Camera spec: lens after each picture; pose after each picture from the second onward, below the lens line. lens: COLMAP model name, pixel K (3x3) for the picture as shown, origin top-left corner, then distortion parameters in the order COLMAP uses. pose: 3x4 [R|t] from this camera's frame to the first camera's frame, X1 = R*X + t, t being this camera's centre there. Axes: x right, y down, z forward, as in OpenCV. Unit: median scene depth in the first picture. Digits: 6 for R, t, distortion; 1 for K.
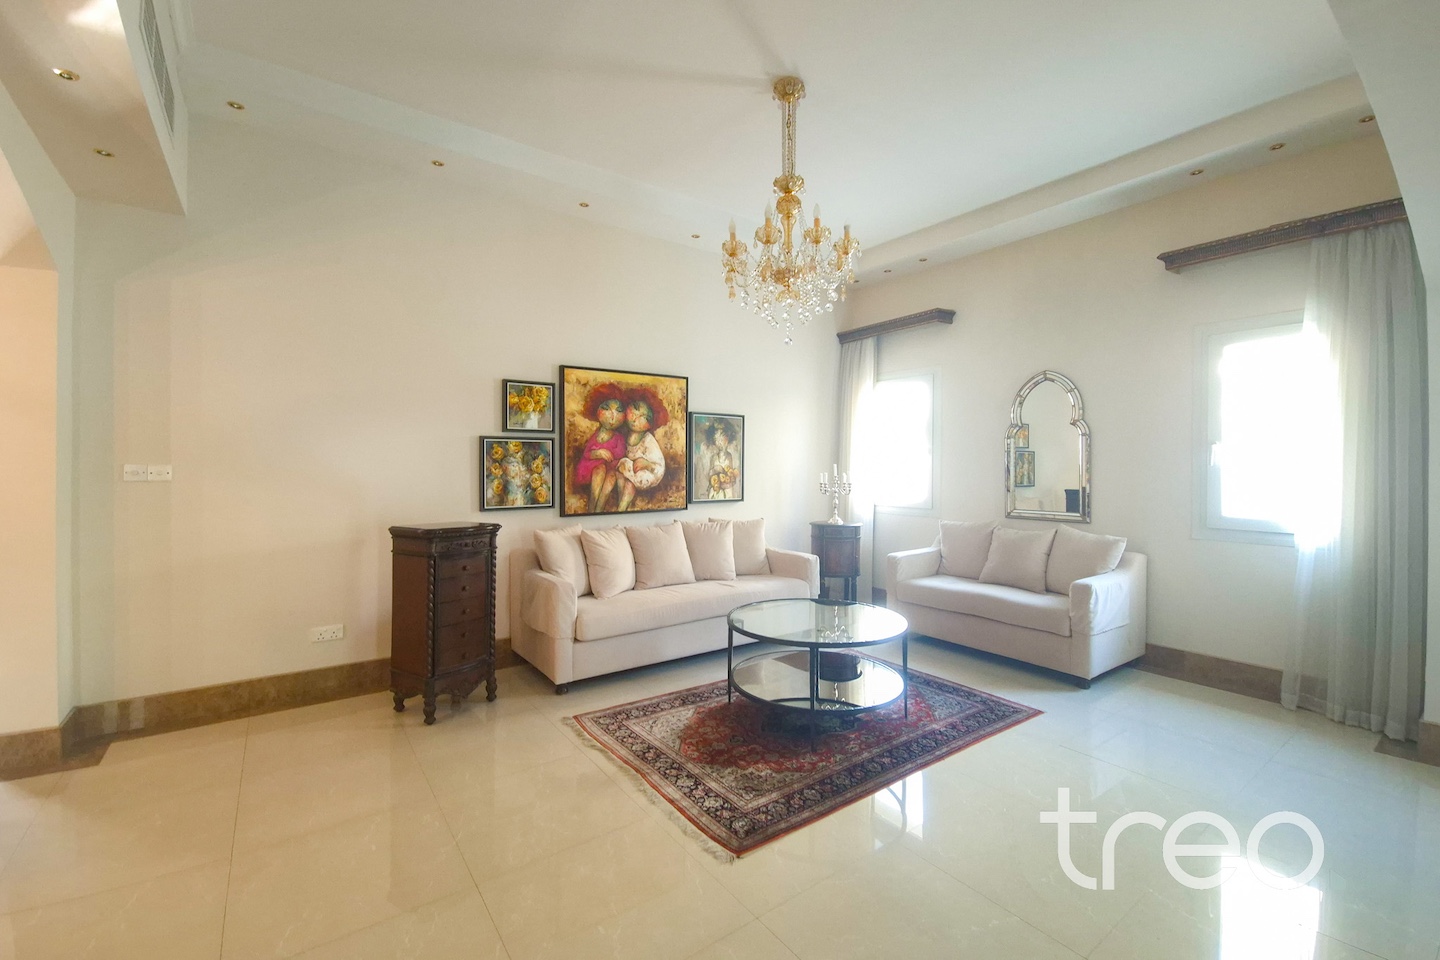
lens RADIAL K [[607.1, 0, 715.3], [0, 607.1, 470.3], [0, 0, 1]] dist [0.002995, 0.000403]
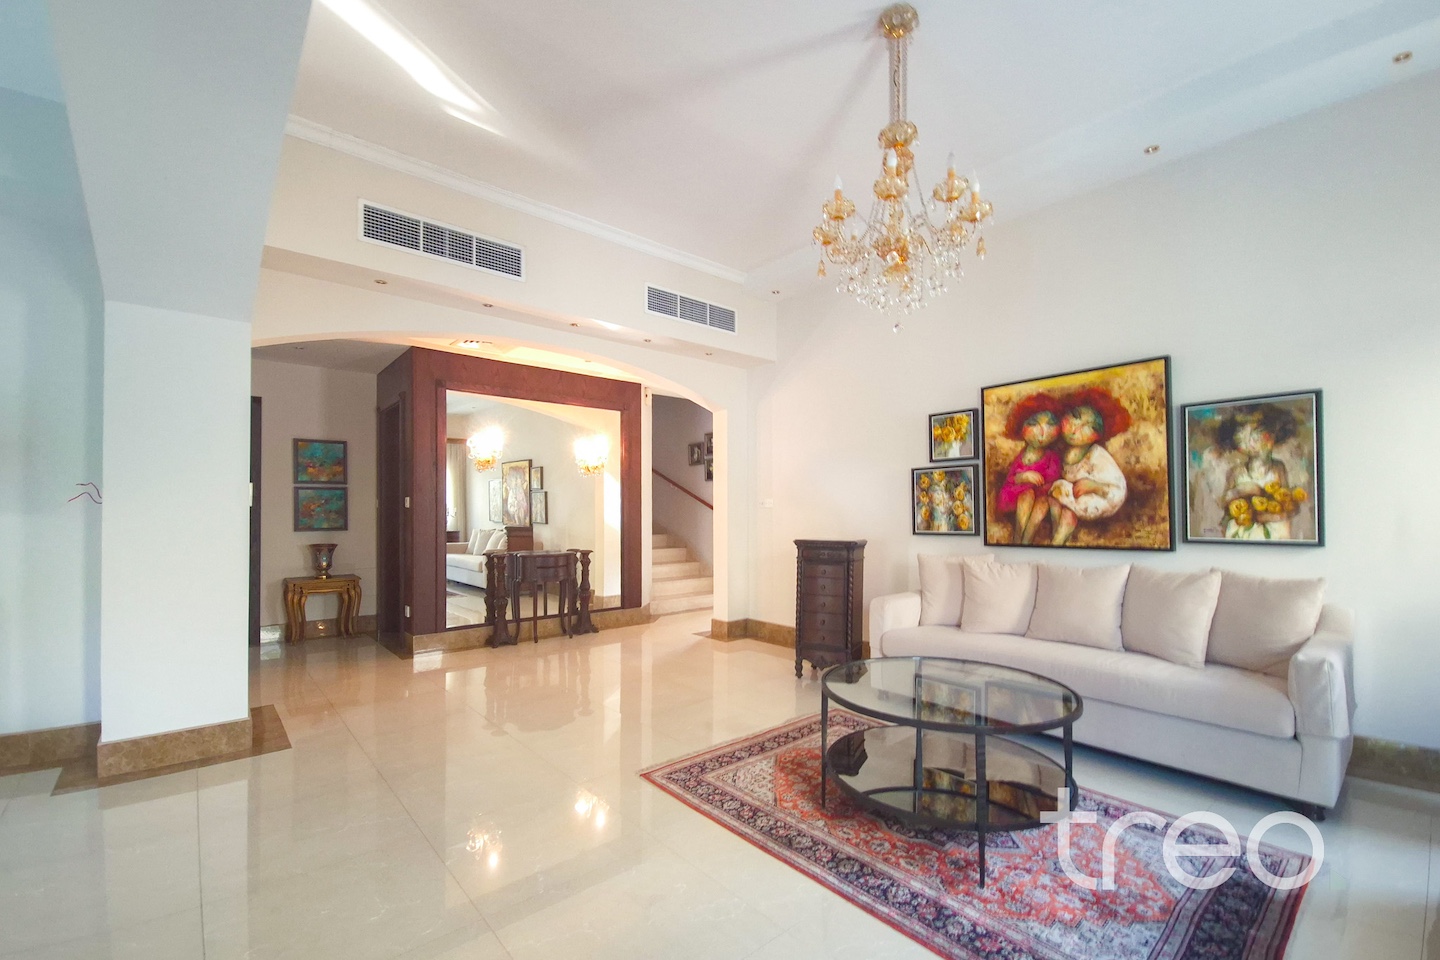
lens RADIAL K [[598.0, 0, 716.9], [0, 598.0, 509.6], [0, 0, 1]] dist [0.000589, 0.000072]
pose [[0.083641, -0.003184, -0.996491, 0.614921], [0.003926, 0.999988, -0.002866, 0.019718], [0.996488, -0.003672, 0.083652, 0.471361]]
